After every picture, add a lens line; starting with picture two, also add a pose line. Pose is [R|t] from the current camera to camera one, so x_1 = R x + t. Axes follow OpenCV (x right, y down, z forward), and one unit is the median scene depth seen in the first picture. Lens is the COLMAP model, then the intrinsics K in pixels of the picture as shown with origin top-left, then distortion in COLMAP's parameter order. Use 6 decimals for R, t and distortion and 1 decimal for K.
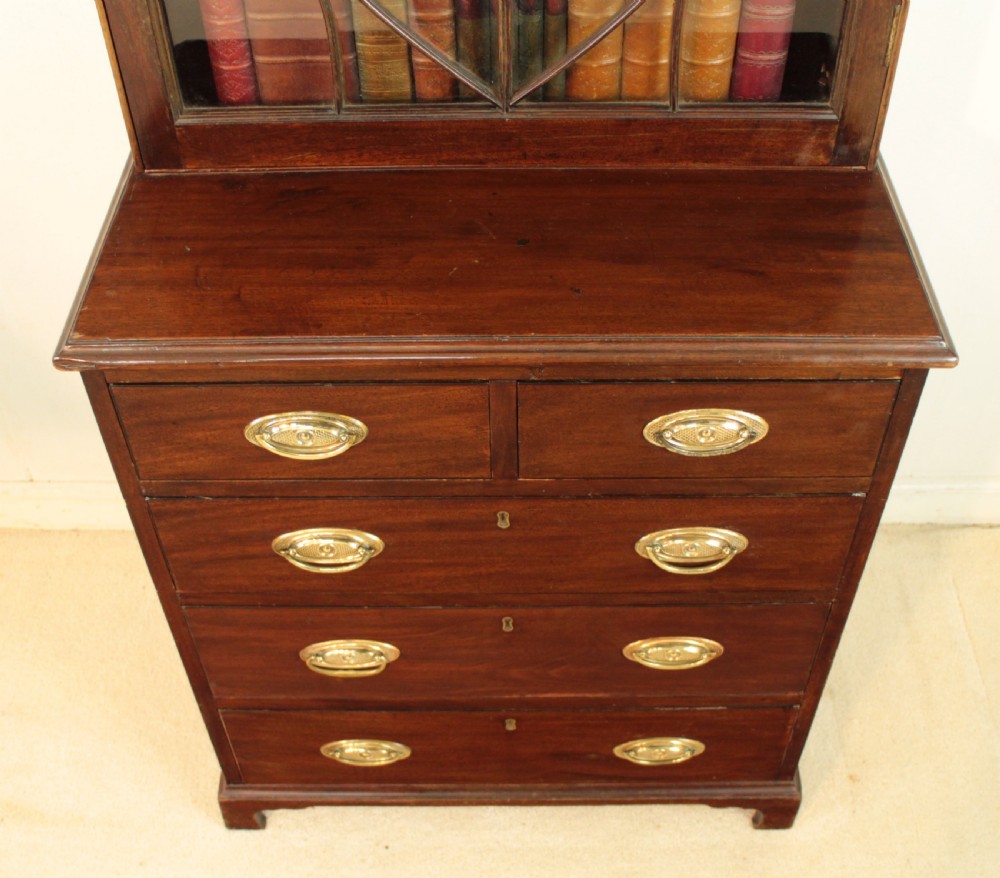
lens RADIAL K [[1252.5, 0, 512.0], [0, 1252.5, 436.5], [0, 0, 1]] dist [-0.163351, 0.070537]
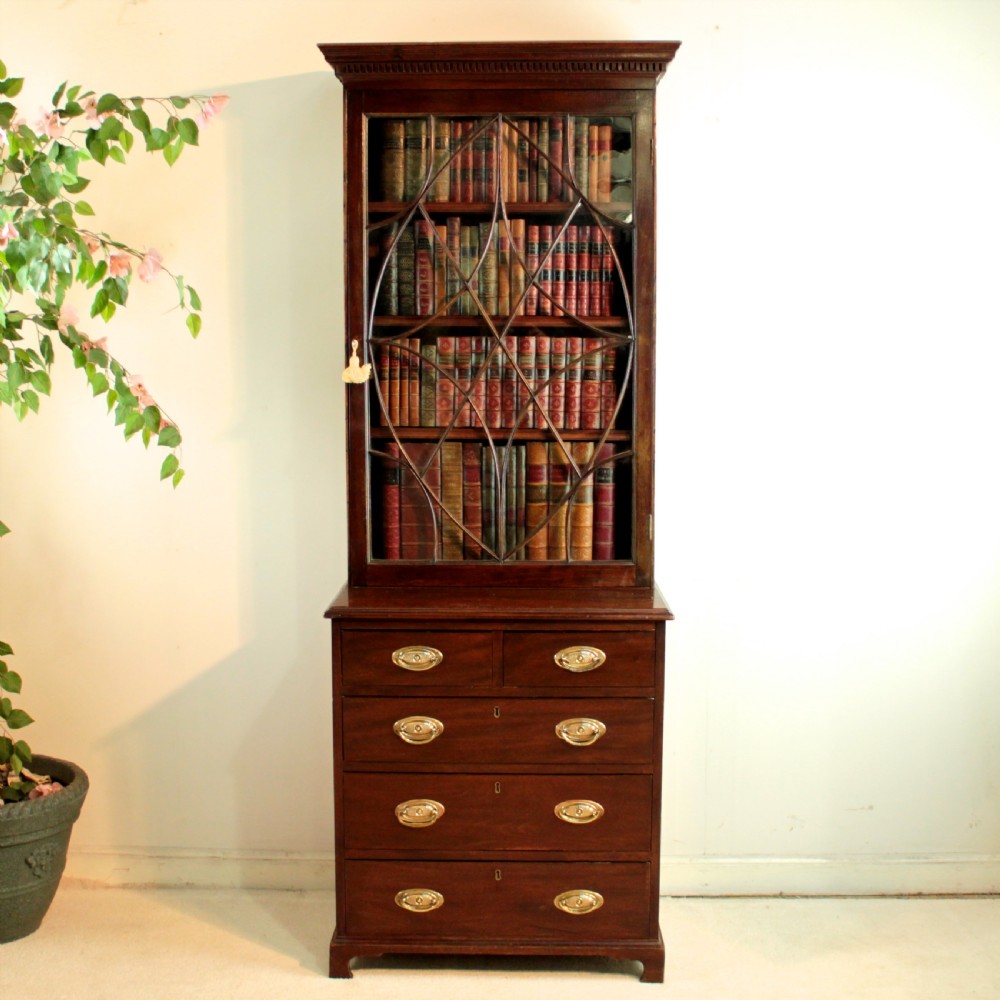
lens RADIAL K [[1346.8, 0, 500.3], [0, 1346.8, 465.2], [0, 0, 1]] dist [-0.184580, 0.097367]
pose [[0.999690, 0.008171, -0.023517, 0.055326], [-0.021664, 0.750927, -0.660030, 1.384596], [0.012267, 0.660335, 0.750871, -1.172559]]
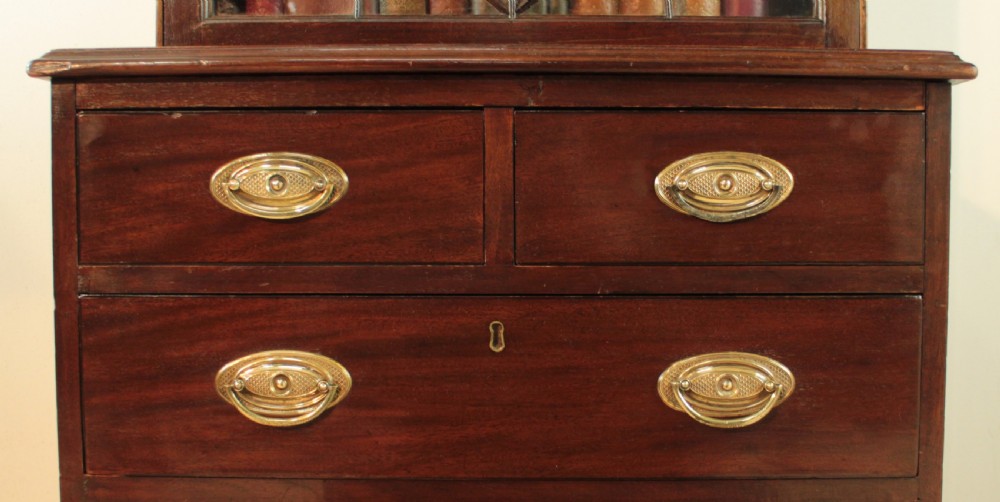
lens RADIAL K [[1191.9, 0, 576.7], [0, 1191.9, 253.3], [0, 0, 1]] dist [-0.154142, 0.018501]
pose [[0.999752, 0.006641, 0.021262, 0.029824], [0.009901, 0.722545, -0.691253, 0.592422], [-0.019954, 0.691292, 0.722300, 0.398711]]
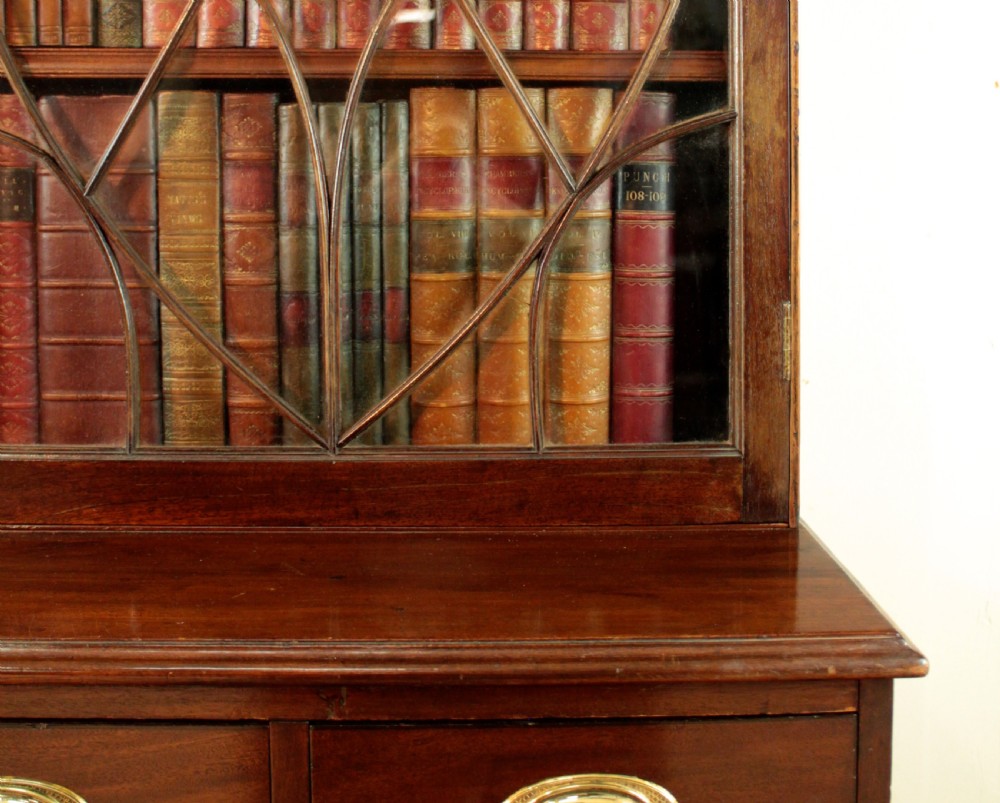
lens RADIAL K [[1426.5, 0, 519.1], [0, 1426.5, 155.4], [0, 0, 1]] dist [-0.133117, 0.072777]
pose [[0.999650, 0.002881, 0.026285, 0.092394], [0.016919, 0.694255, -0.719531, 0.275618], [-0.020321, 0.719724, 0.693963, 0.205292]]
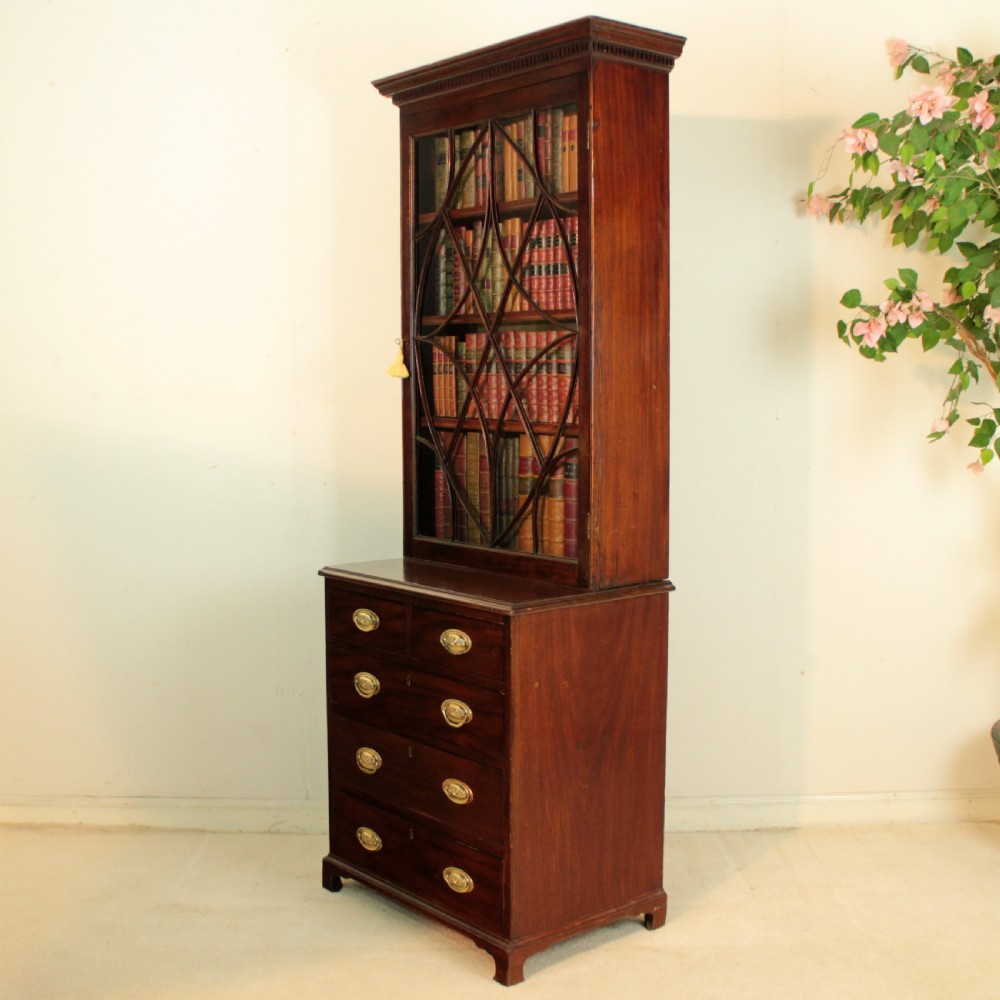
lens RADIAL K [[1338.9, 0, 519.1], [0, 1338.9, 537.9], [0, 0, 1]] dist [-0.180963, 0.079529]
pose [[0.651267, 0.090183, -0.753471, 2.152048], [-0.552177, 0.737405, -0.389017, 0.784373], [0.520530, 0.669404, 0.530044, -0.480980]]
